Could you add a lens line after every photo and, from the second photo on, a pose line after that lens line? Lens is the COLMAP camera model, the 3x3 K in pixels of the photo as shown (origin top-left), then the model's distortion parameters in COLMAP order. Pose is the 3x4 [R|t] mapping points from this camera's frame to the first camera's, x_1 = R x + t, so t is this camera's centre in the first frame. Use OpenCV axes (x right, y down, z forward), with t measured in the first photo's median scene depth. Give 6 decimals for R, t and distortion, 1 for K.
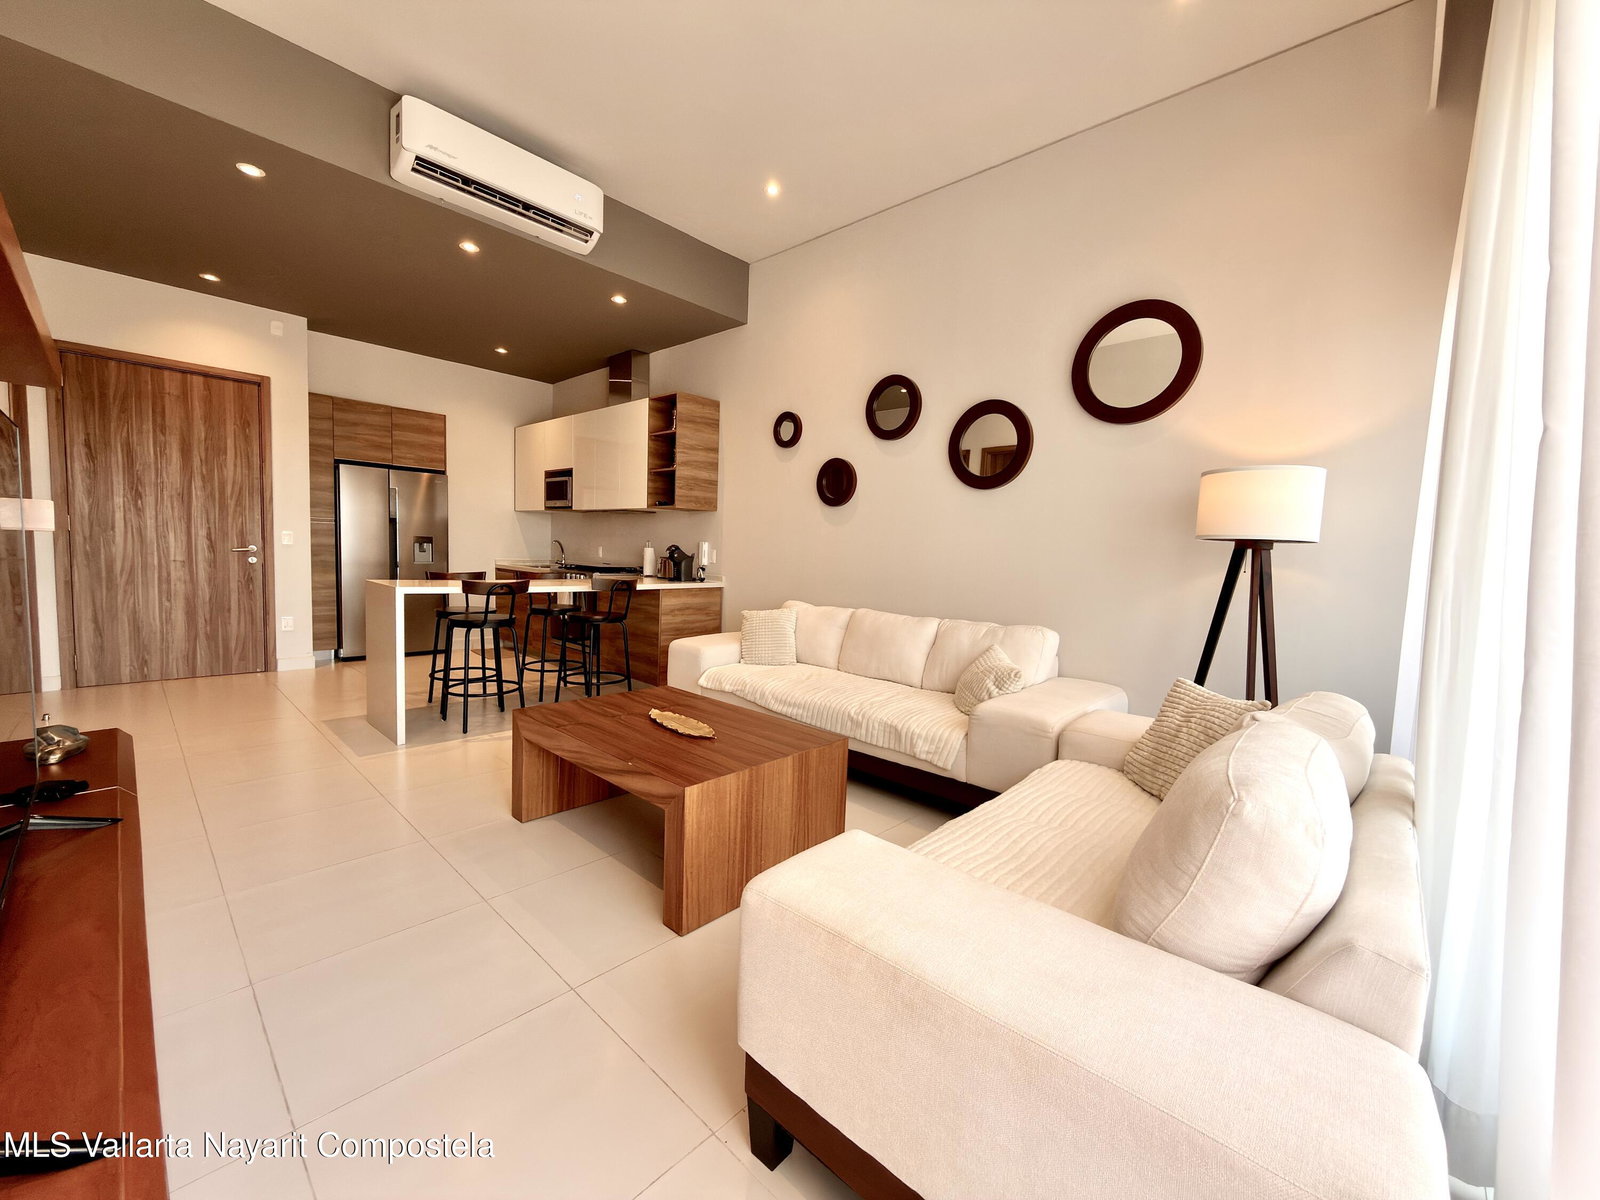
lens RADIAL K [[637.5, 0, 798.8], [0, 637.5, 599.4], [0, 0, 1]] dist [-0.000739, 0.000173]
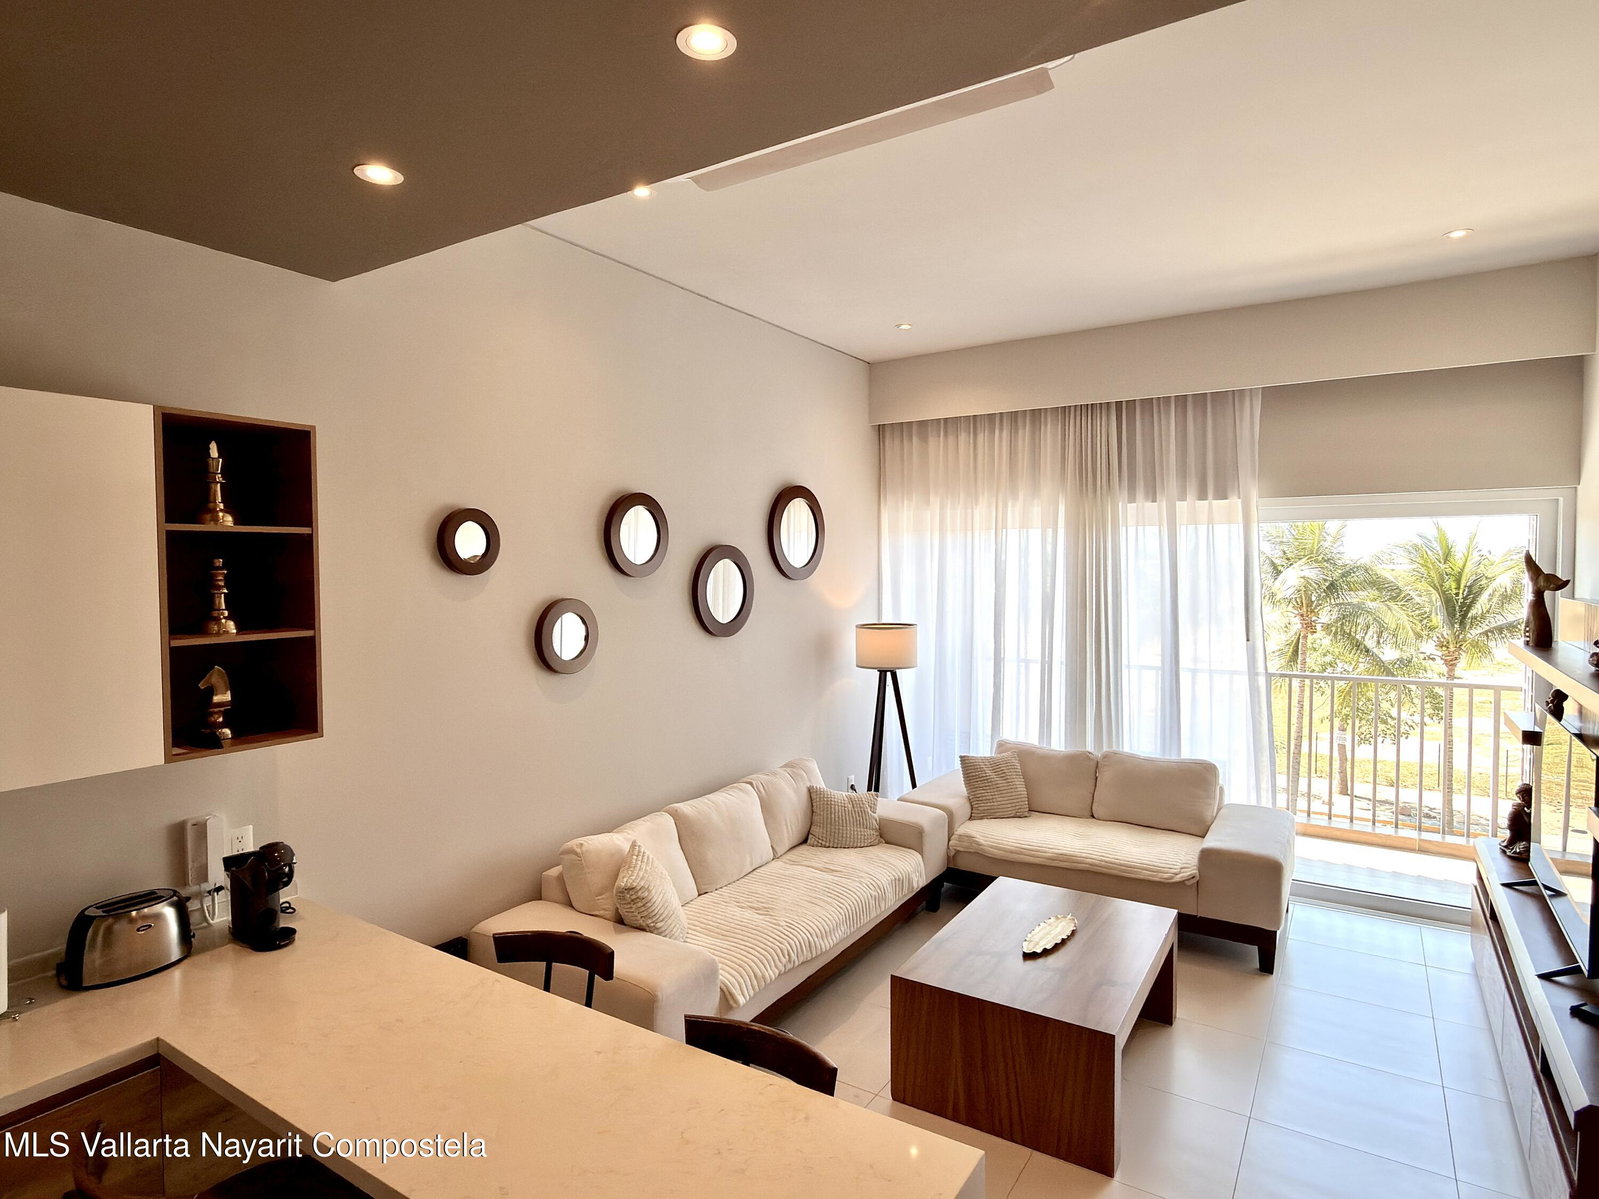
lens RADIAL K [[880.9, 0, 797.4], [0, 880.9, 598.0], [0, 0, 1]] dist [-0.000651, -0.000259]
pose [[-0.179484, -0.080011, 0.980502, -0.831721], [0.073851, 0.992779, 0.094531, -0.285017], [-0.980985, 0.089377, -0.172279, 0.916076]]
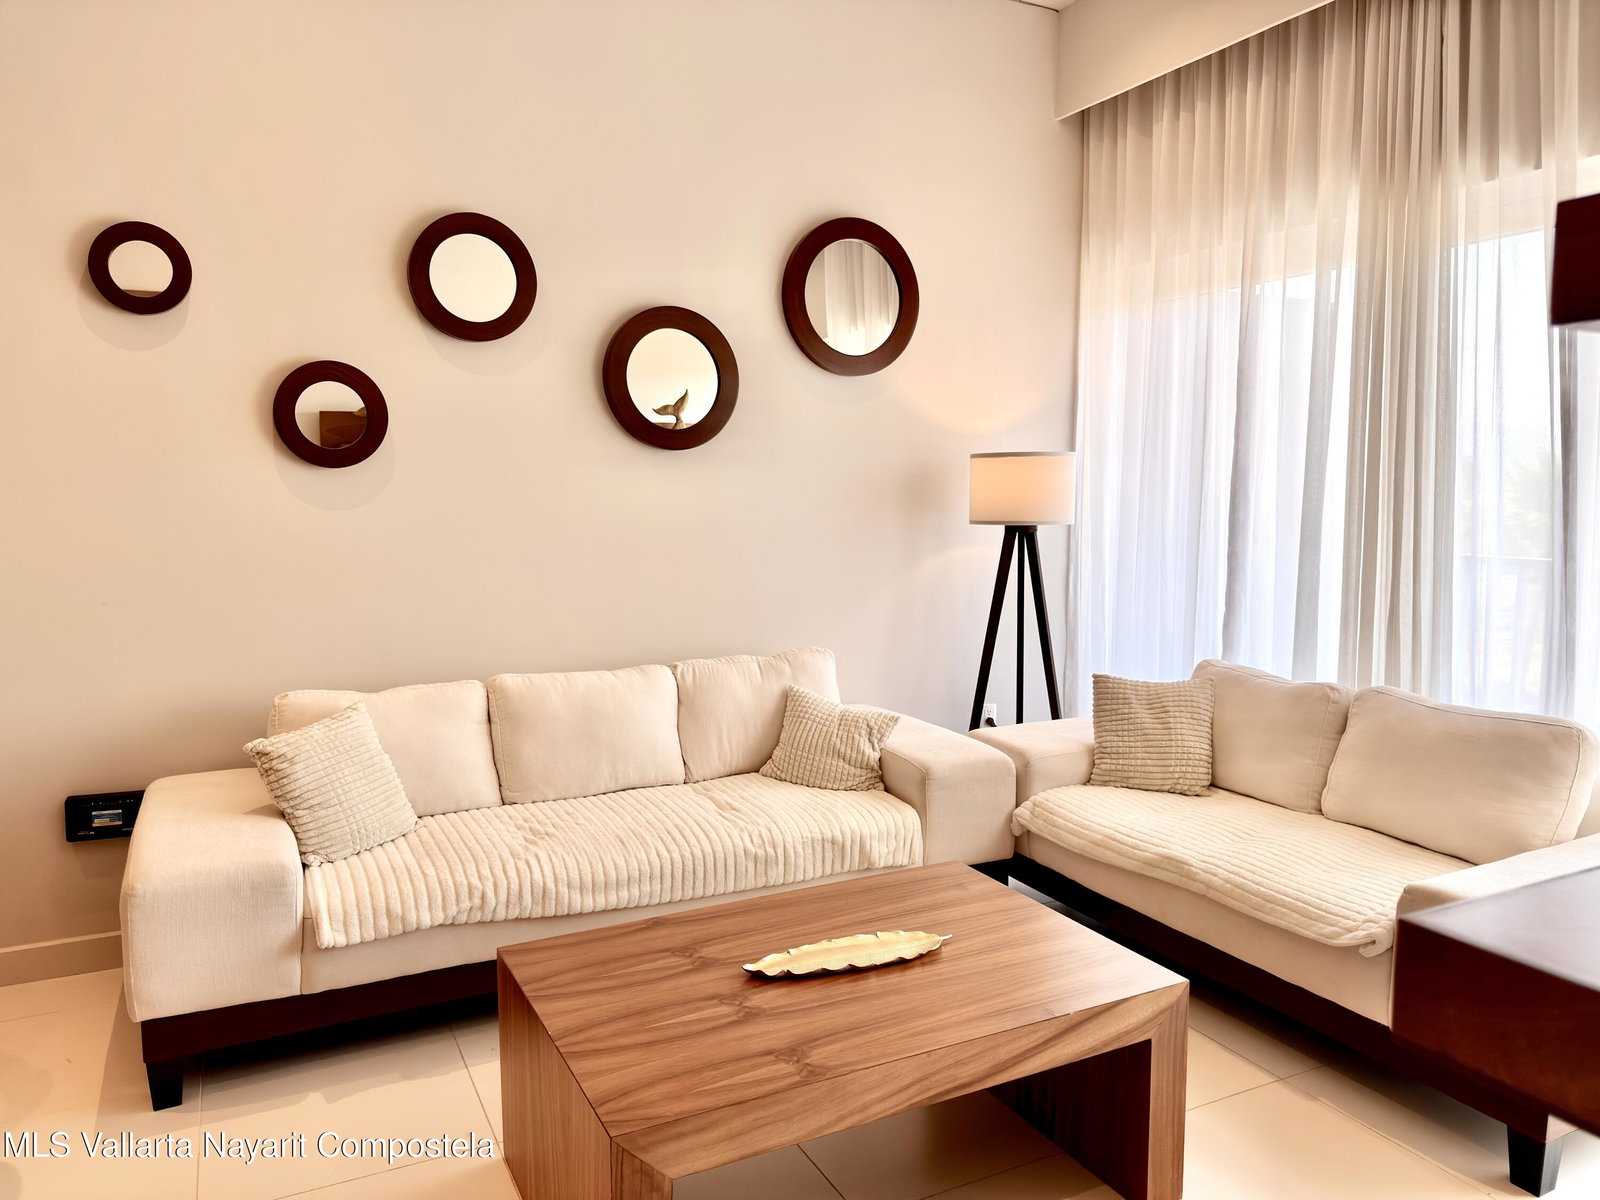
lens RADIAL K [[1117.6, 0, 804.6], [0, 1117.6, 609.1], [0, 0, 1]] dist [0.075851, -0.107556]
pose [[0.345194, -0.145867, 0.927127, -0.584698], [0.087534, 0.988546, 0.122939, -0.115873], [-0.934441, 0.038717, 0.354008, 0.404472]]
